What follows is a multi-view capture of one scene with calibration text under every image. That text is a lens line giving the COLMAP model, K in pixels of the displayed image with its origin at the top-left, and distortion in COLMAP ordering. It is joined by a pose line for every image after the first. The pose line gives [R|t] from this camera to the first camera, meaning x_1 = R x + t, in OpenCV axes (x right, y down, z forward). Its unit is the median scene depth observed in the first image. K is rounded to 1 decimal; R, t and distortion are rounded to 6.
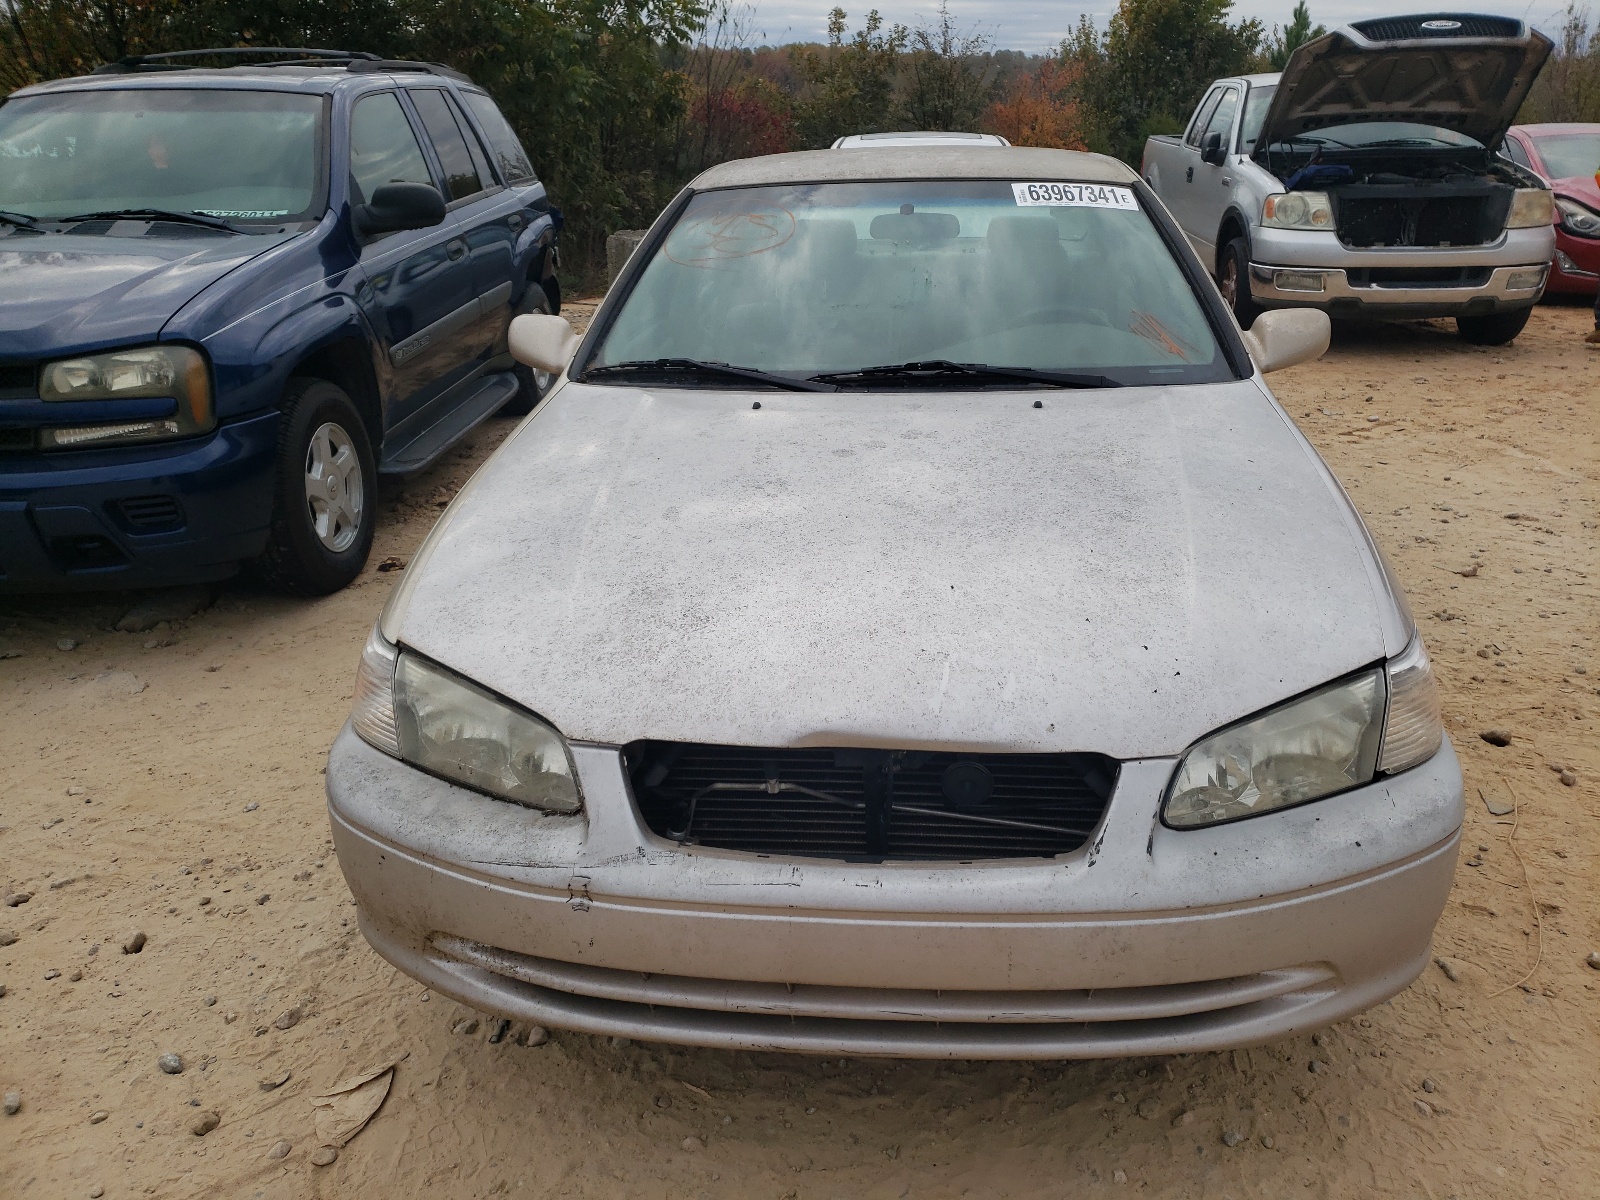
lens RADIAL K [[1218.1, 0, 836.4], [0, 1218.1, 599.8], [0, 0, 1]] dist [0.038919, -0.019209]
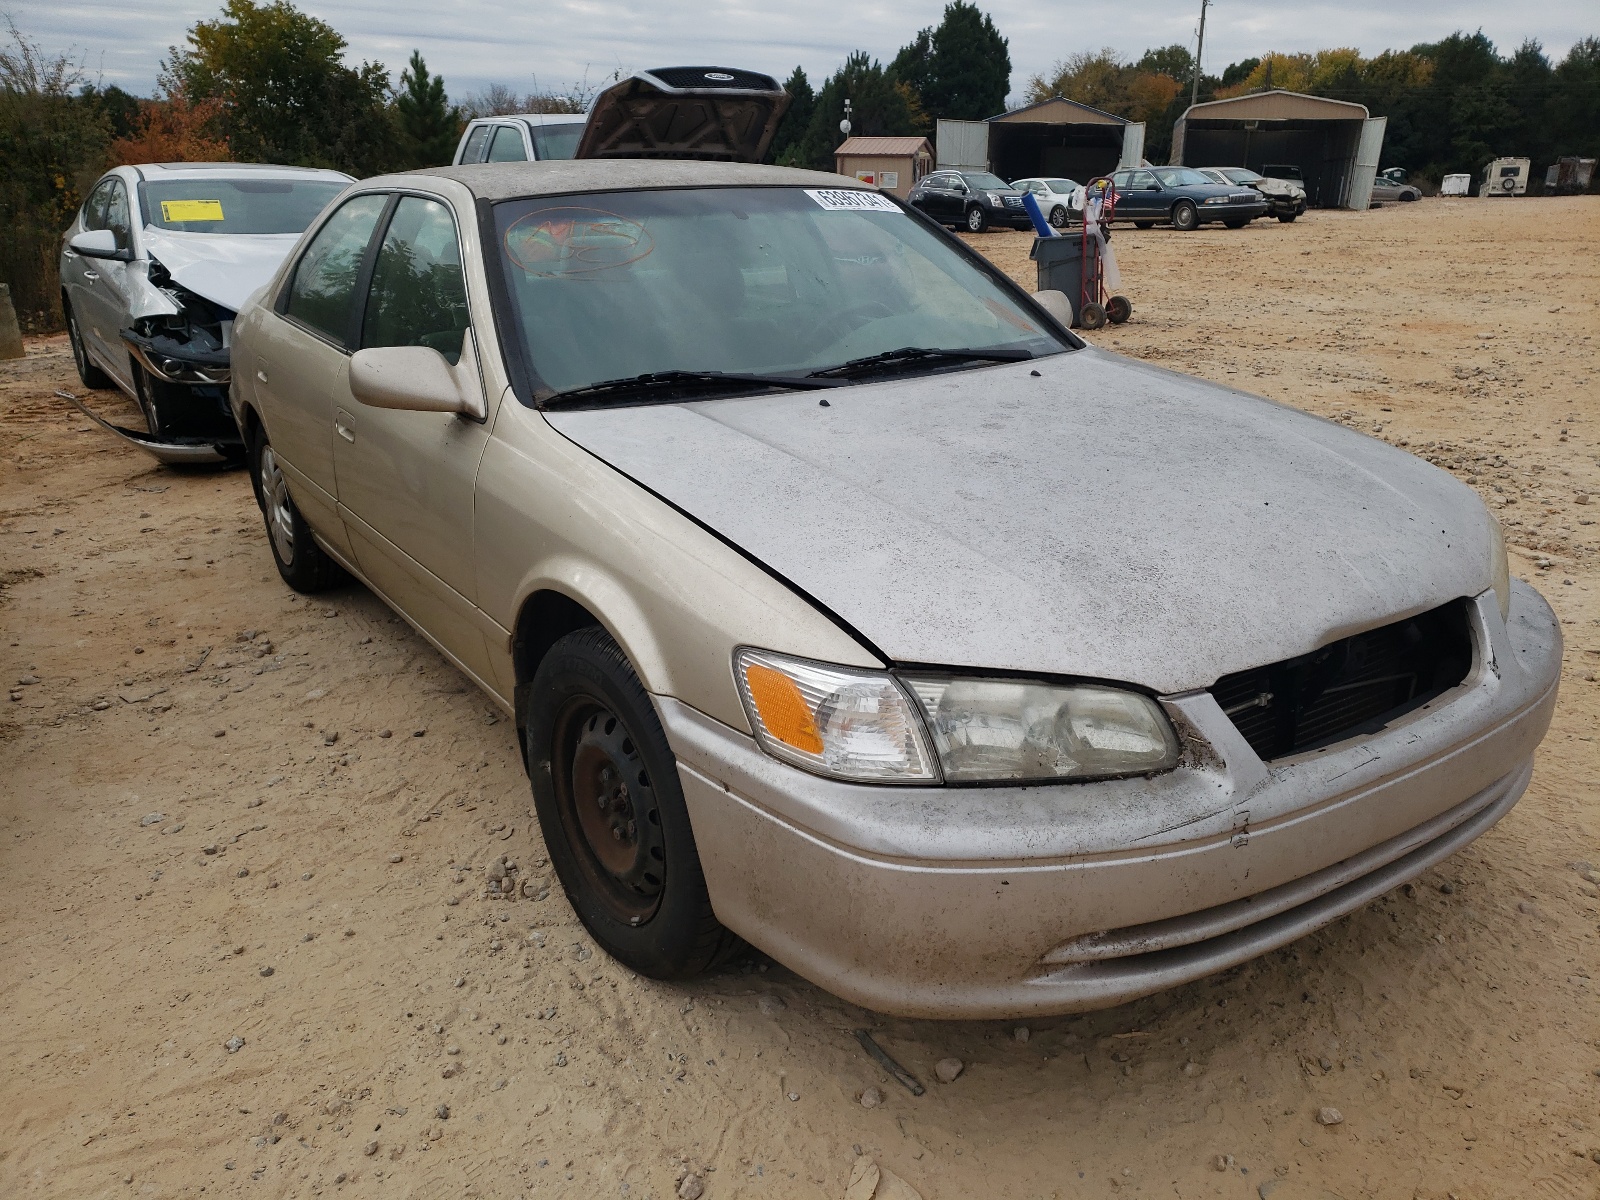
lens RADIAL K [[1218.1, 0, 821.9], [0, 1218.1, 582.2], [0, 0, 1]] dist [0.038919, -0.019209]
pose [[0.783165, -0.191613, 0.591554, -0.453643], [0.217745, 0.975611, 0.027740, -0.030405], [-0.582443, 0.107083, 0.805788, 0.147789]]
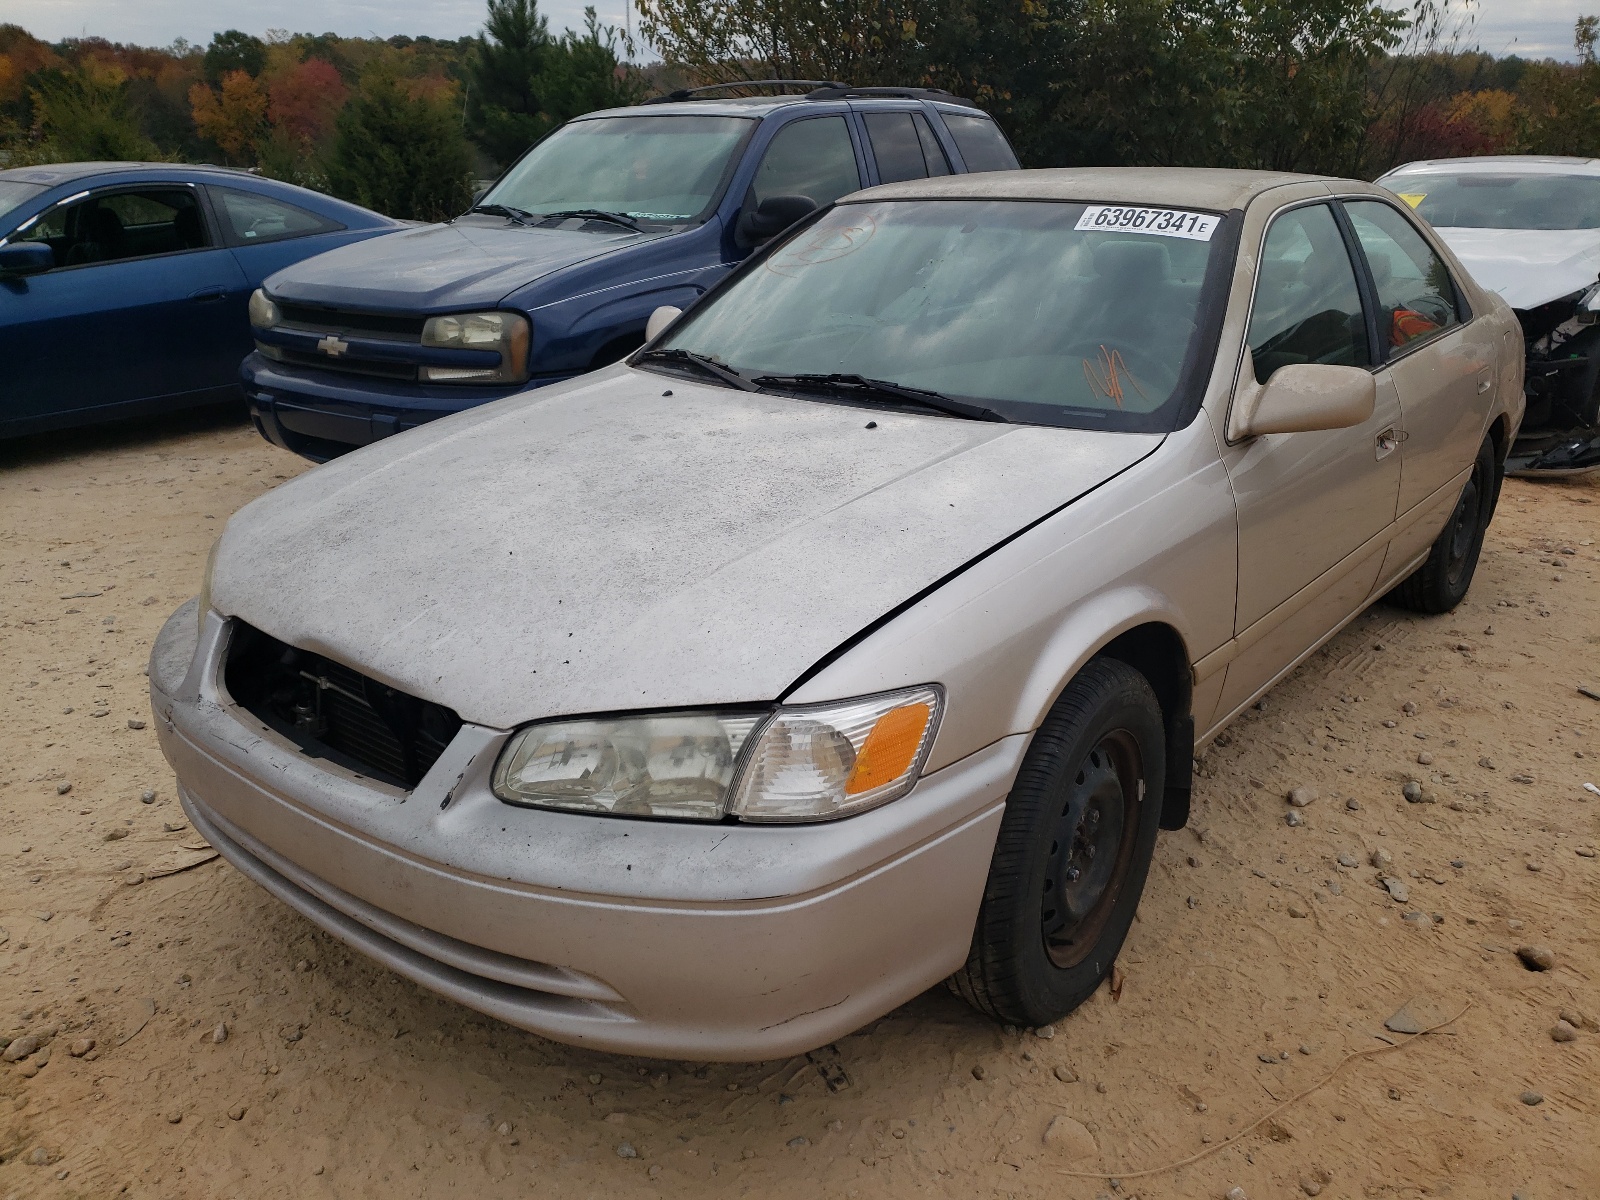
lens RADIAL K [[1218.1, 0, 813.0], [0, 1218.1, 597.3], [0, 0, 1]] dist [0.038919, -0.019209]
pose [[0.832385, 0.200882, -0.516509, 0.431762], [-0.210781, 0.976707, 0.040177, -0.035148], [0.512549, 0.075428, 0.855339, 0.096481]]
